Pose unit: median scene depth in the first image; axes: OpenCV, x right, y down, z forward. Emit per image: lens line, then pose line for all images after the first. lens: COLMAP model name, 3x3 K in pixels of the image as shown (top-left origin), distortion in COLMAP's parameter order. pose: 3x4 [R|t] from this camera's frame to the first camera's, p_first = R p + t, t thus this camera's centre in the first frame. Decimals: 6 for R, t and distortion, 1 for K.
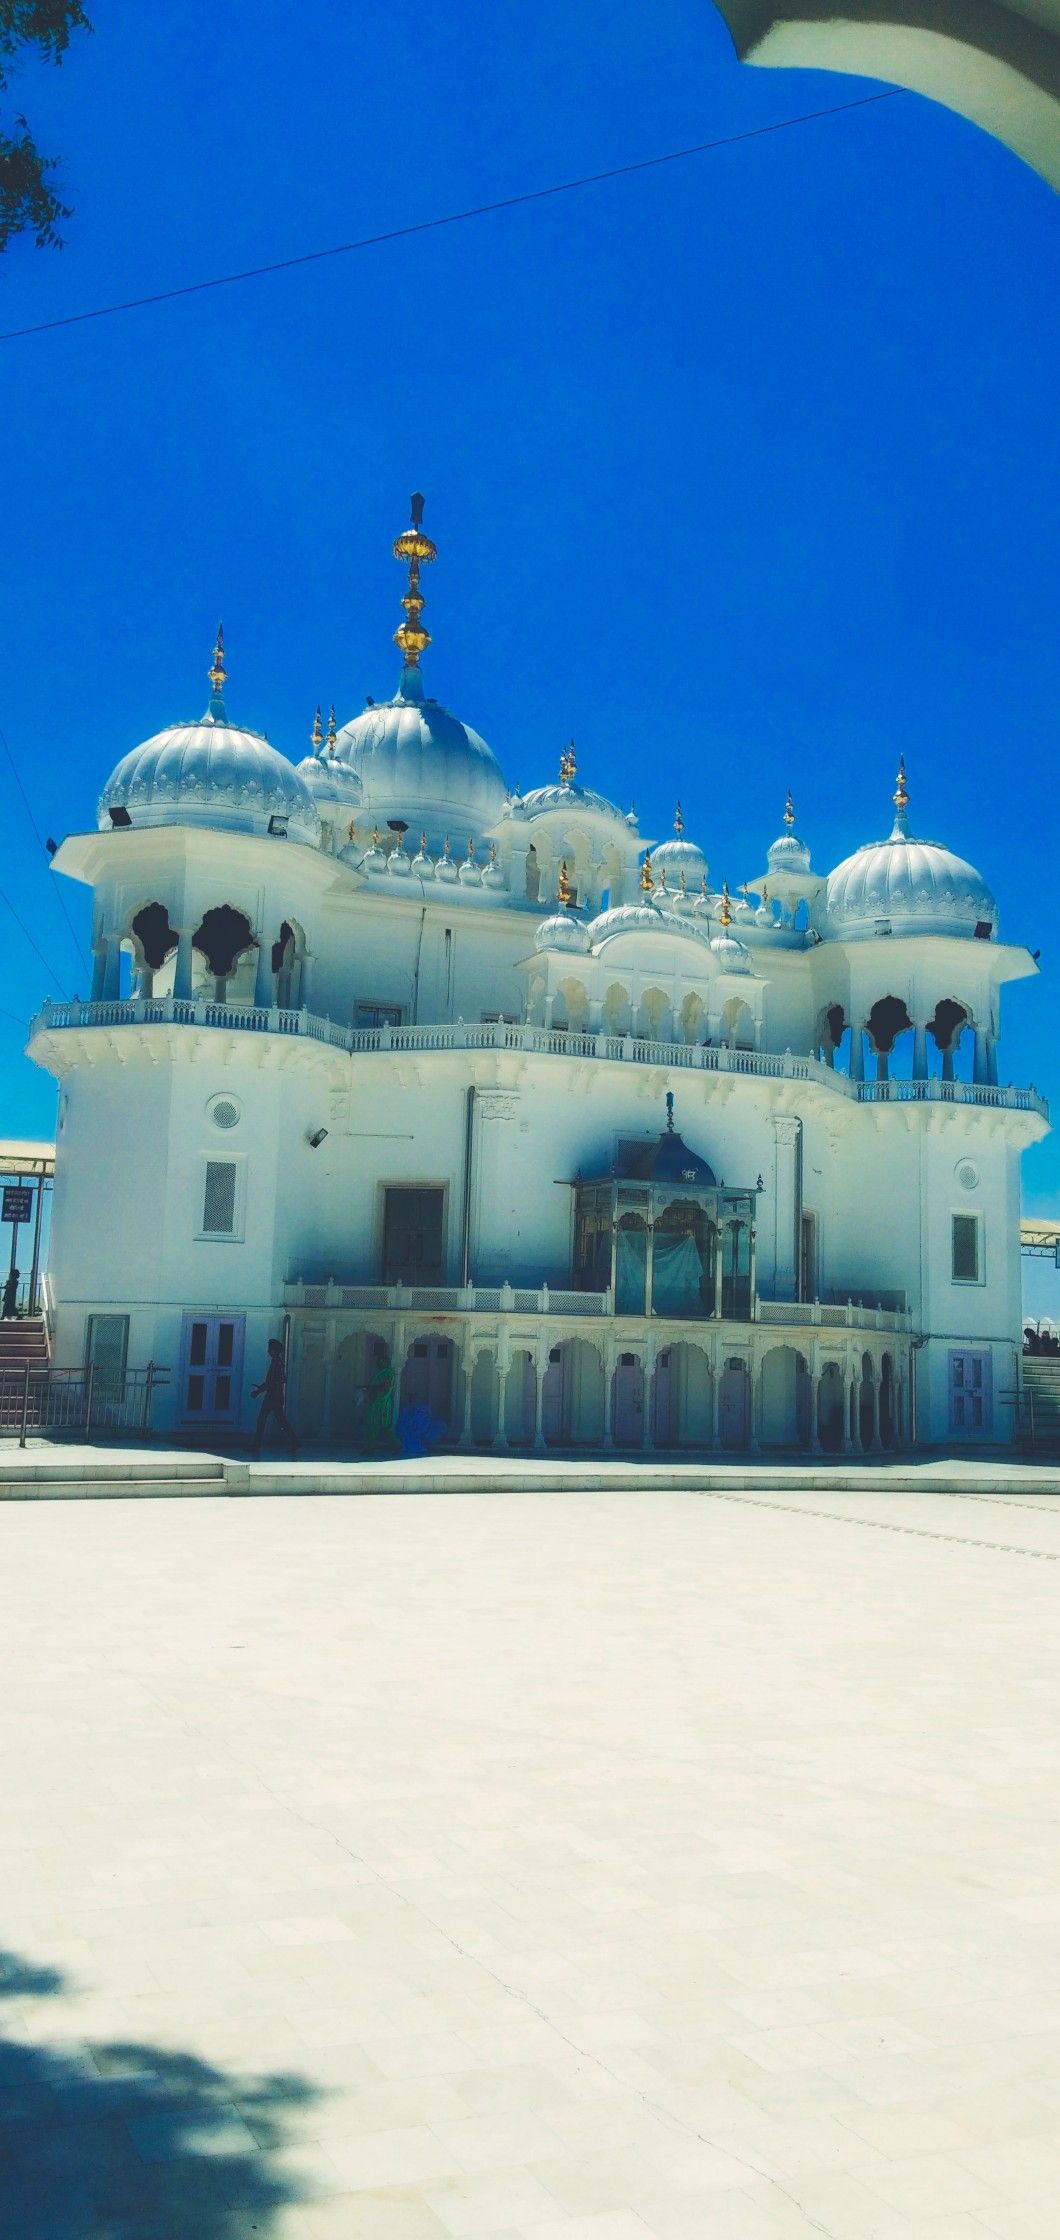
lens RADIAL K [[1985.4, 0, 517.8], [0, 1985.4, 1121.5], [0, 0, 1]] dist [0.141528, -0.015495]
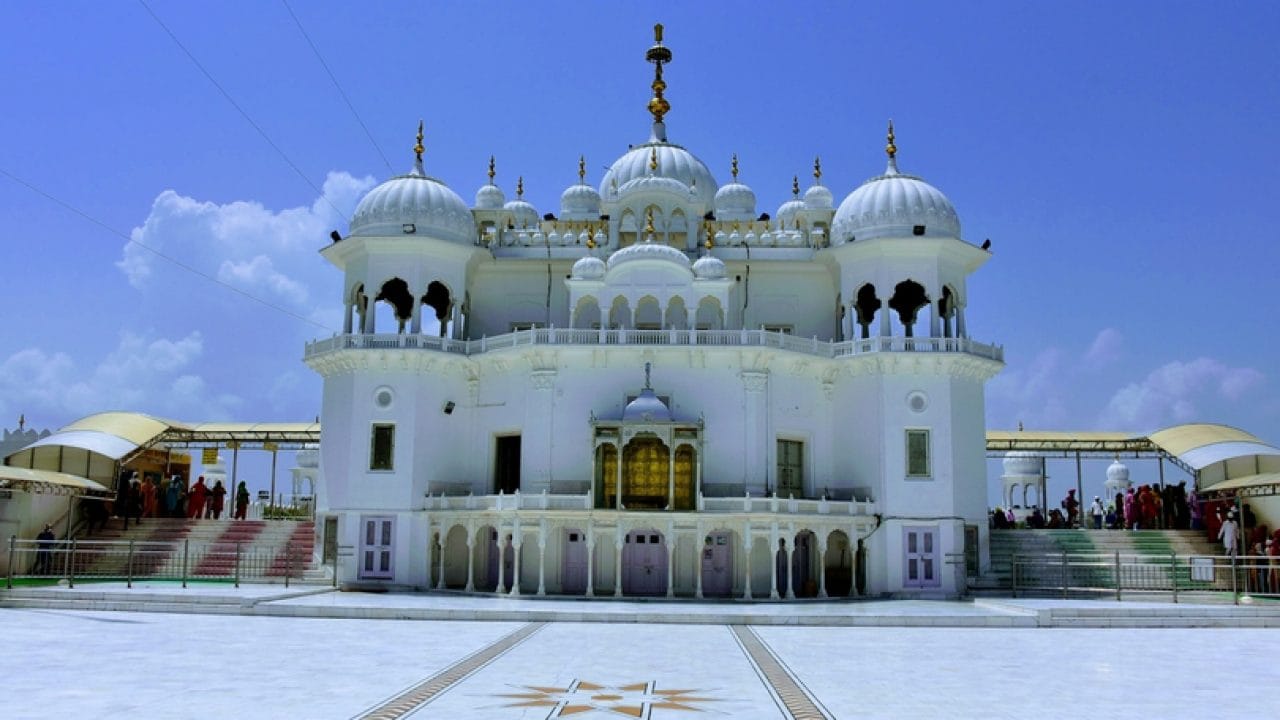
lens RADIAL K [[1139.1, 0, 649.5], [0, 1139.1, 366.1], [0, 0, 1]] dist [-0.046256, 0.019823]
pose [[0.882805, -0.089626, -0.461110, 0.457757], [0.068475, 0.995697, -0.062437, 0.040909], [0.464722, 0.023545, 0.885144, 0.216439]]
